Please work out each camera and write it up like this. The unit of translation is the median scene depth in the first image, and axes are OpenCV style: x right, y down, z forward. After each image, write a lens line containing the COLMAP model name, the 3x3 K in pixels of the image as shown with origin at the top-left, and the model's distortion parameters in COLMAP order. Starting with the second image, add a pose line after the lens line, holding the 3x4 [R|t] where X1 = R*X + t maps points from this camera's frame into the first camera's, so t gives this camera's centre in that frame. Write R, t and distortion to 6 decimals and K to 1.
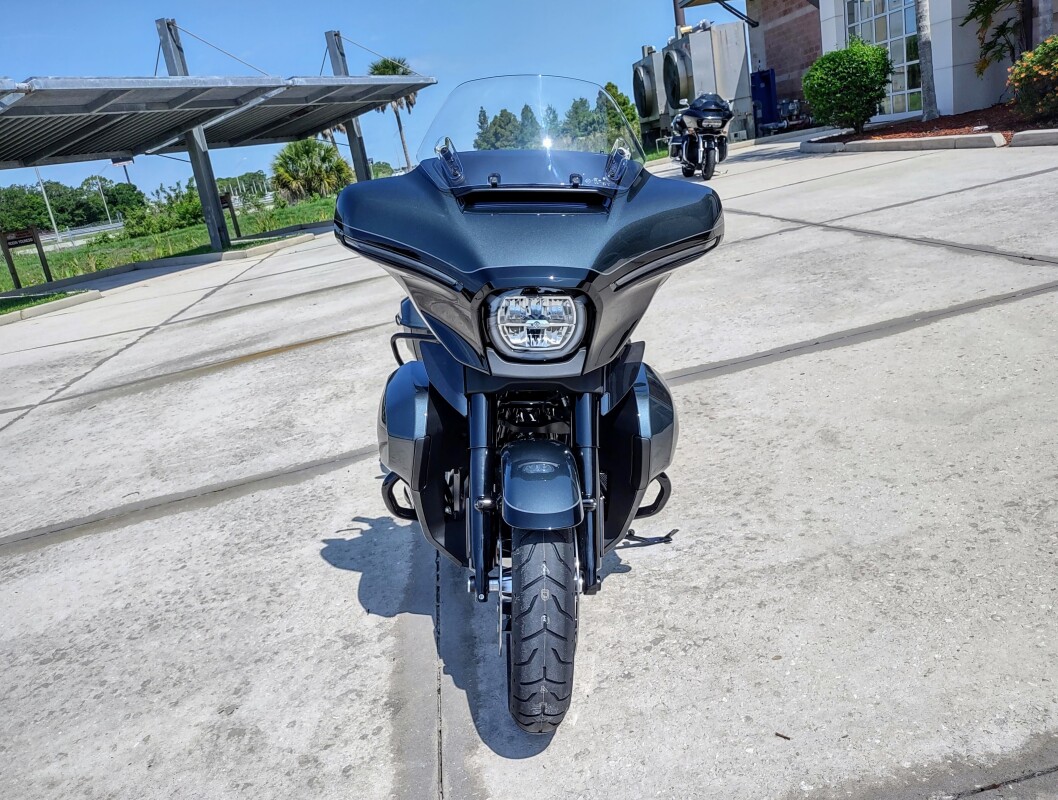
lens RADIAL K [[835.7, 0, 538.3], [0, 835.7, 398.6], [0, 0, 1]] dist [0.022434, -0.001981]
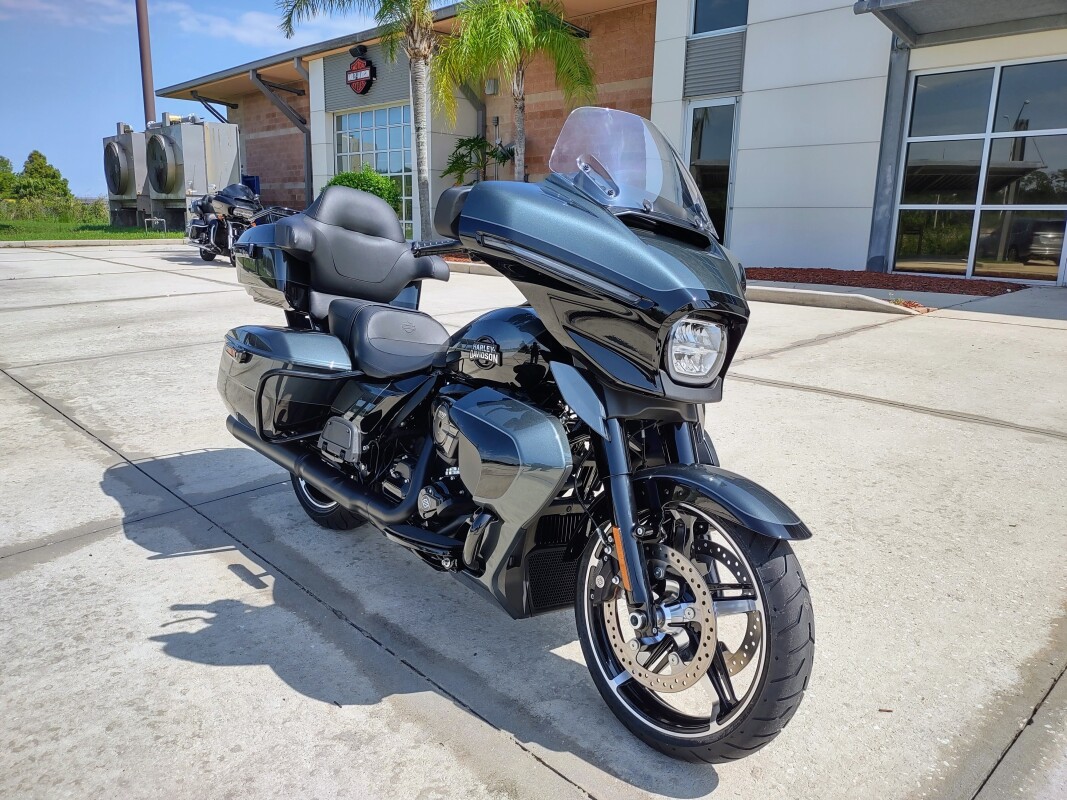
lens RADIAL K [[798.3, 0, 534.3], [0, 798.3, 399.4], [0, 0, 1]] dist [0.019778, -0.021923]
pose [[0.785182, 0.048714, 0.617346, -0.433700], [0.024084, 0.993745, -0.109047, 0.042861], [-0.618797, 0.100490, 0.779097, 0.207070]]
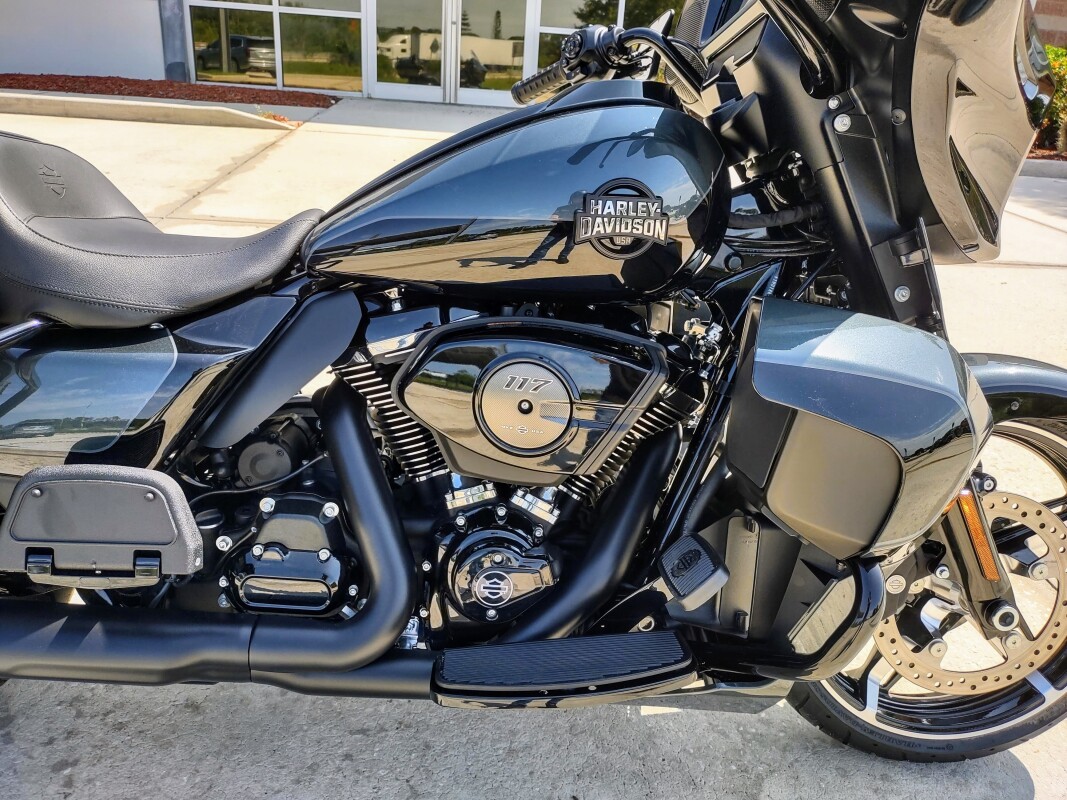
lens RADIAL K [[798.3, 0, 537.4], [0, 798.3, 400.0], [0, 0, 1]] dist [0.019778, -0.021923]
pose [[0.010923, -0.222692, 0.974828, -0.358055], [0.216933, 0.952195, 0.215091, -0.070830], [-0.976125, 0.209122, 0.058710, 0.744318]]
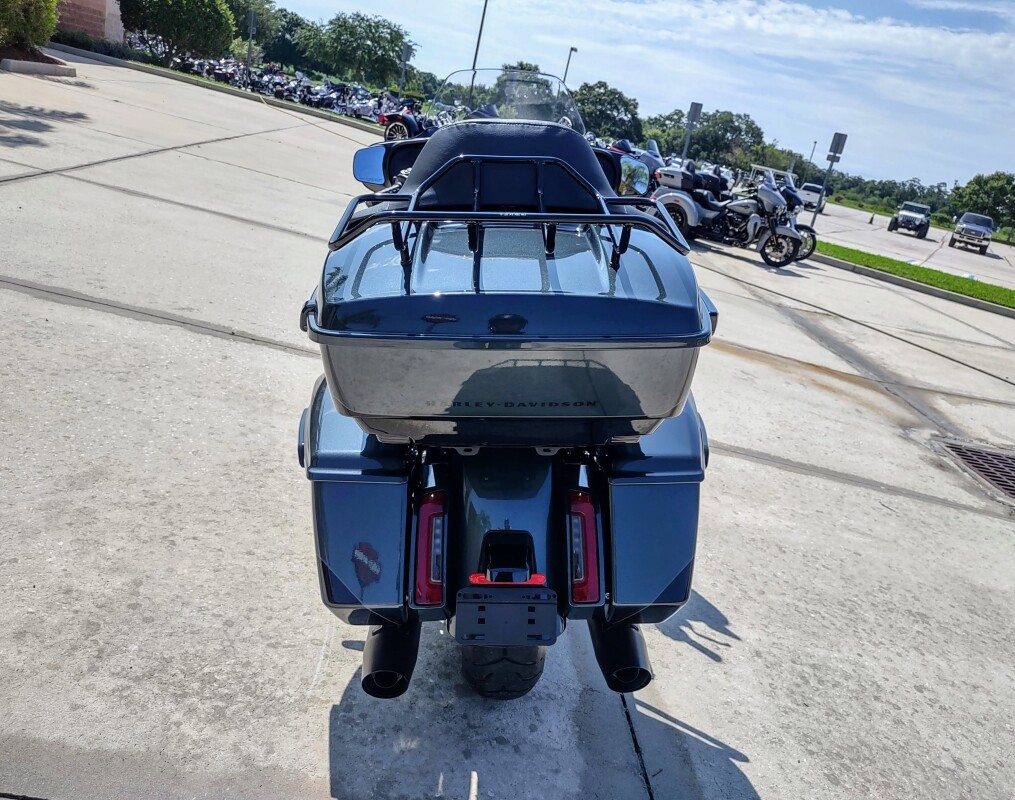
lens RADIAL K [[827.4, 0, 516.6], [0, 827.4, 396.4], [0, 0, 1]] dist [0.026922, -0.026512]
pose [[-0.998041, -0.059983, 0.017773, -0.048652], [-0.039280, 0.821932, 0.568230, -0.444256], [-0.048692, 0.566419, -0.822678, 1.497847]]
